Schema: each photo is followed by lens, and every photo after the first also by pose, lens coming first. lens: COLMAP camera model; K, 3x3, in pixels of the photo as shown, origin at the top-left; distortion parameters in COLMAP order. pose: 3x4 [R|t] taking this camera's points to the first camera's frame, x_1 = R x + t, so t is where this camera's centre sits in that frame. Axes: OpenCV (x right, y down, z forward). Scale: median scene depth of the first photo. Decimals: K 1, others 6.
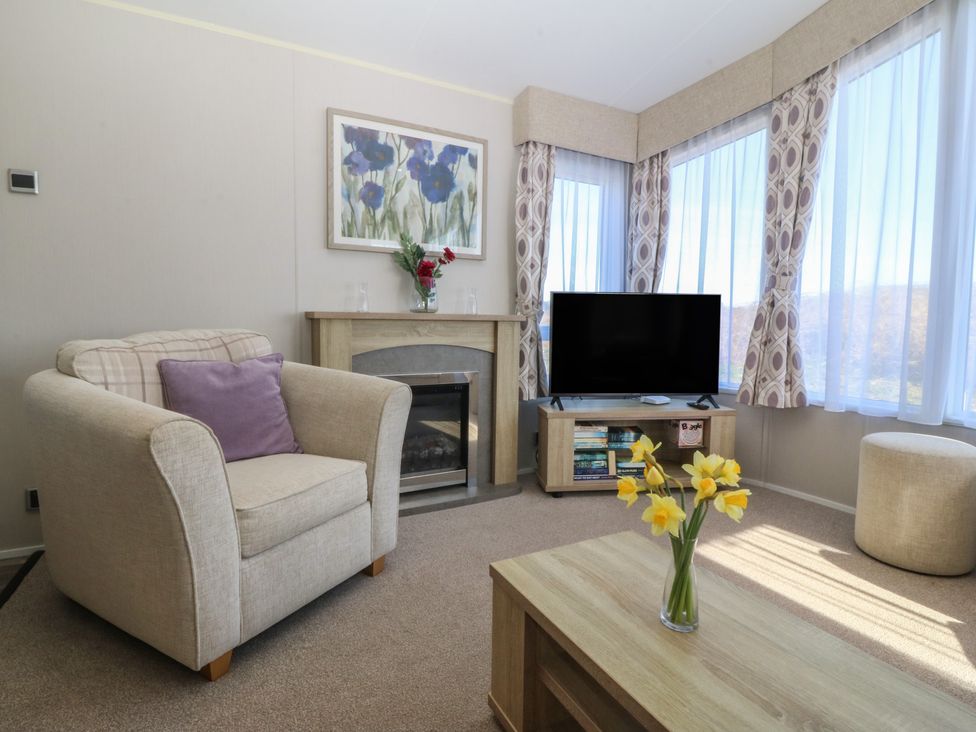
lens RADIAL K [[508.1, 0, 492.8], [0, 508.1, 355.3], [0, 0, 1]] dist [-0.000217, -0.016828]
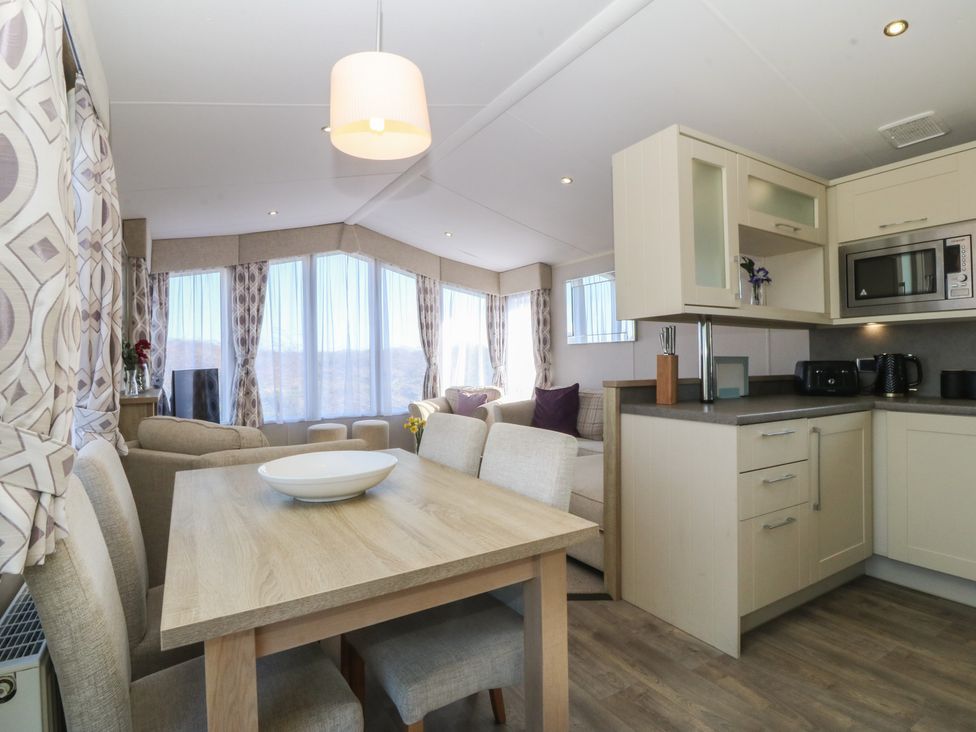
lens RADIAL K [[508.1, 0, 492.8], [0, 508.1, 355.3], [0, 0, 1]] dist [-0.000217, -0.016828]
pose [[-0.064550, -0.004355, 0.997905, -1.379922], [0.083581, 0.996453, 0.009755, -0.111190], [-0.994408, 0.084036, -0.063958, 0.214604]]
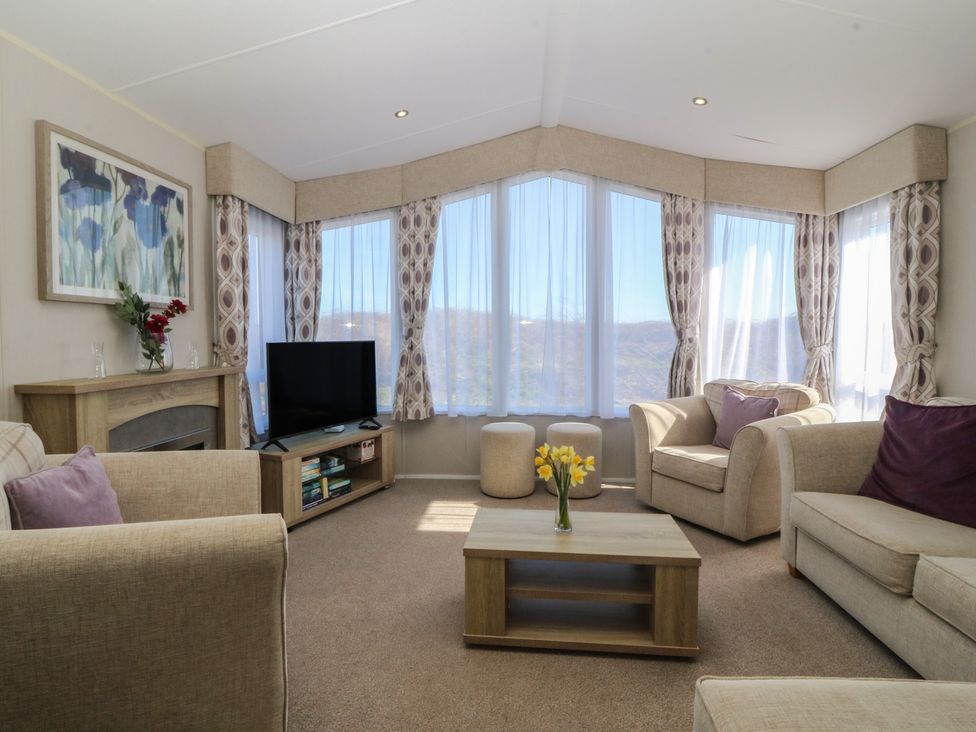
lens RADIAL K [[521.2, 0, 487.3], [0, 521.2, 354.5], [0, 0, 1]] dist [0.003925, -0.016375]
pose [[0.545037, -0.045444, 0.837180, -0.565885], [0.066606, 0.997721, 0.010795, -0.084591], [-0.835762, 0.049877, 0.546821, 0.016941]]
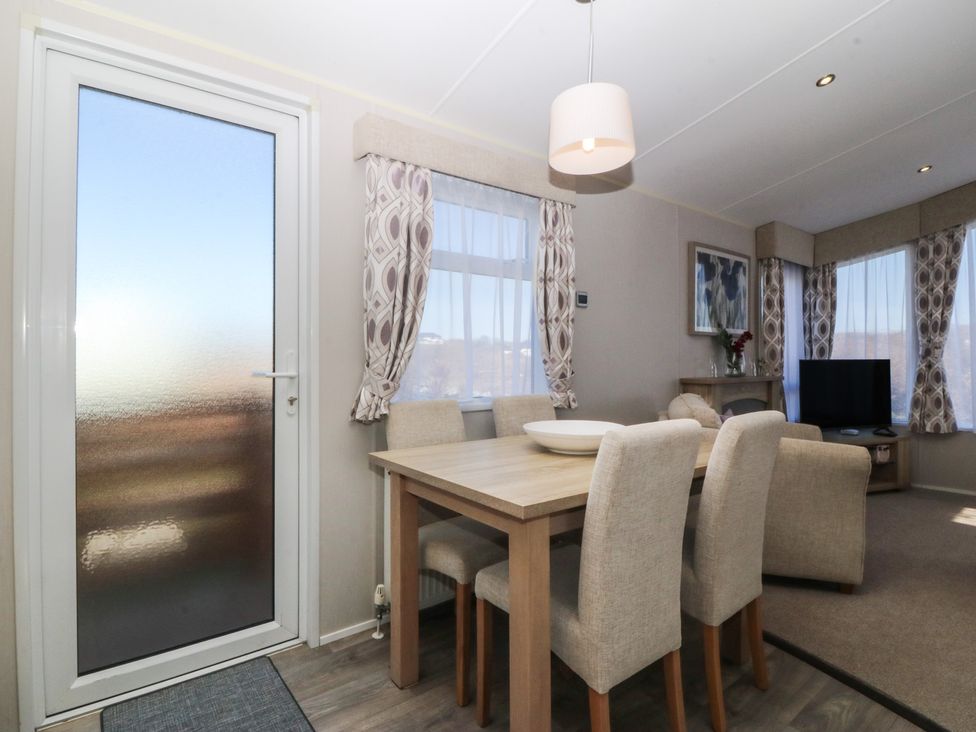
lens RADIAL K [[521.2, 0, 487.3], [0, 521.2, 354.5], [0, 0, 1]] dist [0.003925, -0.016375]
pose [[0.985619, -0.010645, 0.168645, -1.058149], [0.023097, 0.997134, -0.072042, -0.054362], [-0.167395, 0.074902, 0.983041, -0.339439]]
